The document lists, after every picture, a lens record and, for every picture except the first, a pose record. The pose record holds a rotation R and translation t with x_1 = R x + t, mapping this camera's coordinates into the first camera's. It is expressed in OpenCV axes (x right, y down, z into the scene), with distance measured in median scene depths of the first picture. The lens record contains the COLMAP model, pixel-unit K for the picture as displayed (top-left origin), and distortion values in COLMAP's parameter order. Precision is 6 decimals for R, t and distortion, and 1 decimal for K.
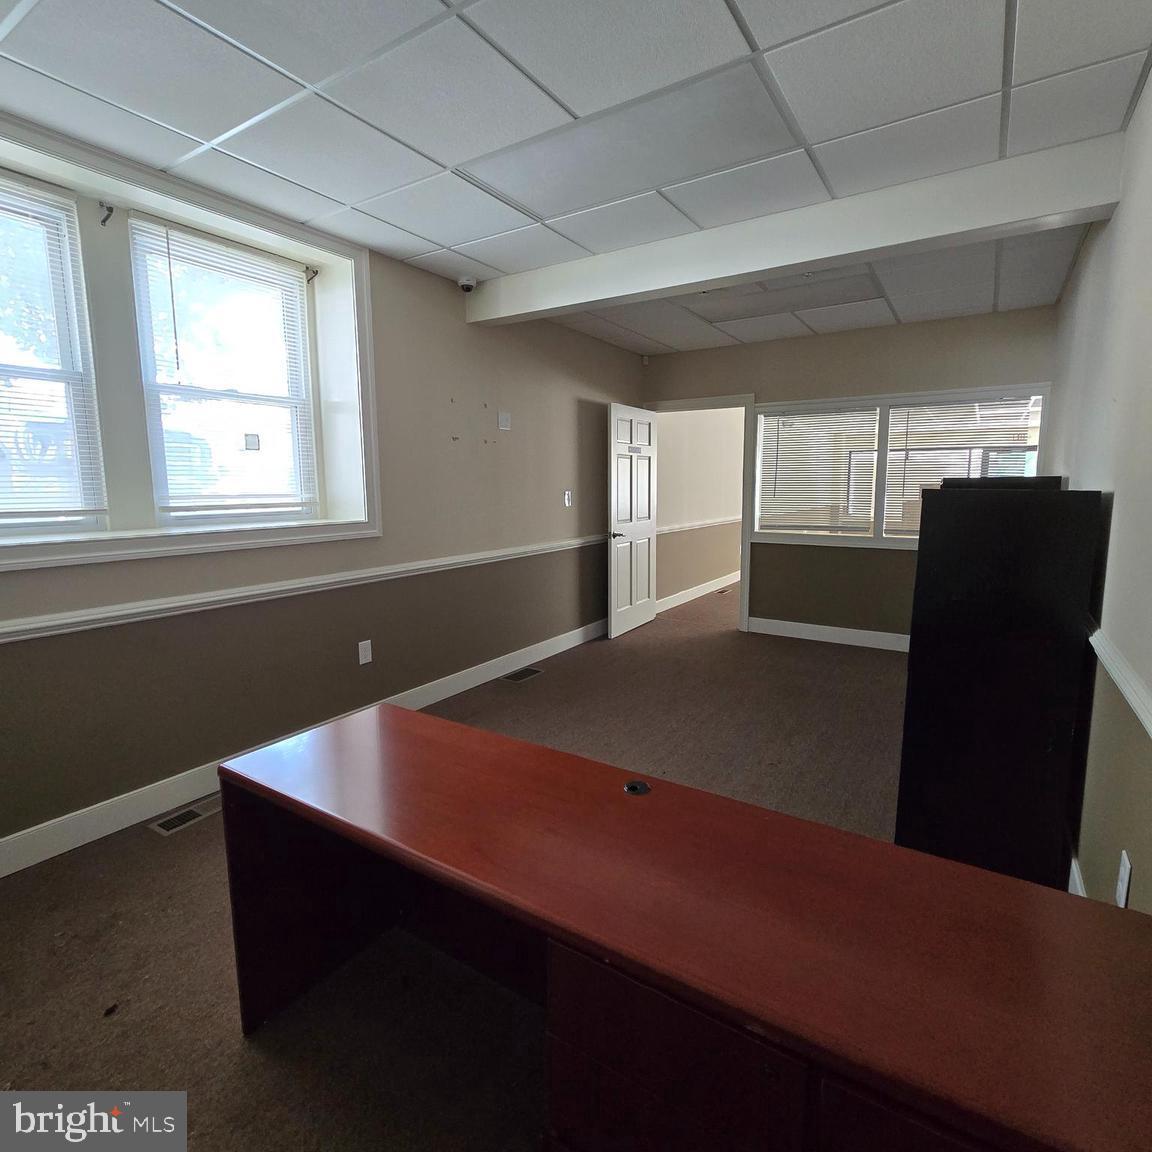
lens RADIAL K [[629.0, 0, 569.3], [0, 629.0, 573.8], [0, 0, 1]] dist [-0.000054, 0.000832]
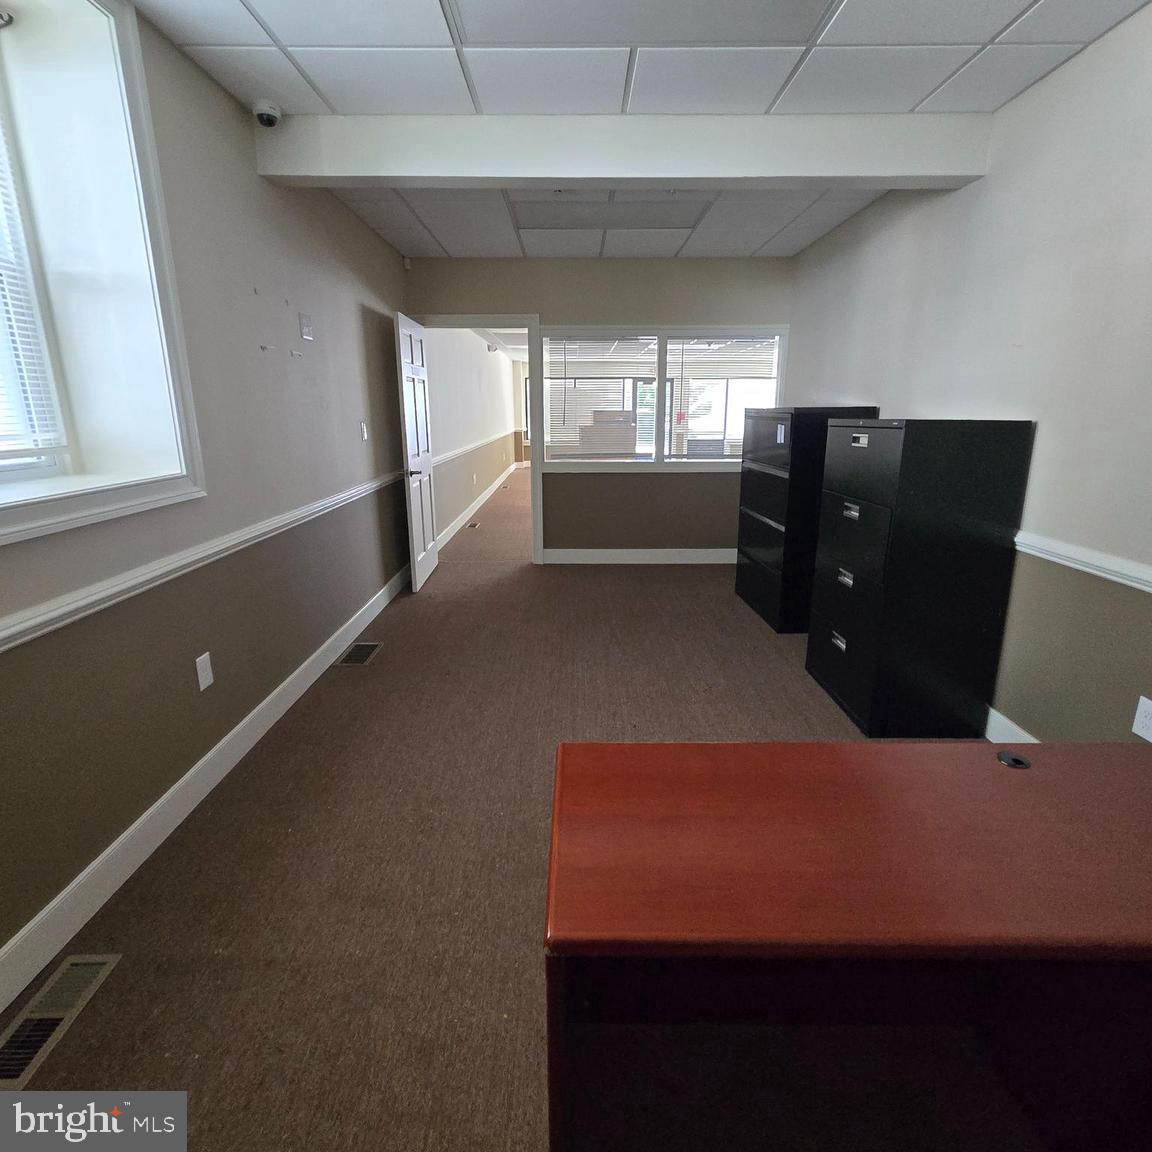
lens RADIAL K [[629.0, 0, 574.7], [0, 629.0, 569.9], [0, 0, 1]] dist [-0.000054, 0.000832]
pose [[0.833205, -0.136602, 0.535826, -0.255438], [0.078338, 0.988393, 0.130163, -0.028864], [-0.547387, -0.066477, 0.834235, 0.176003]]
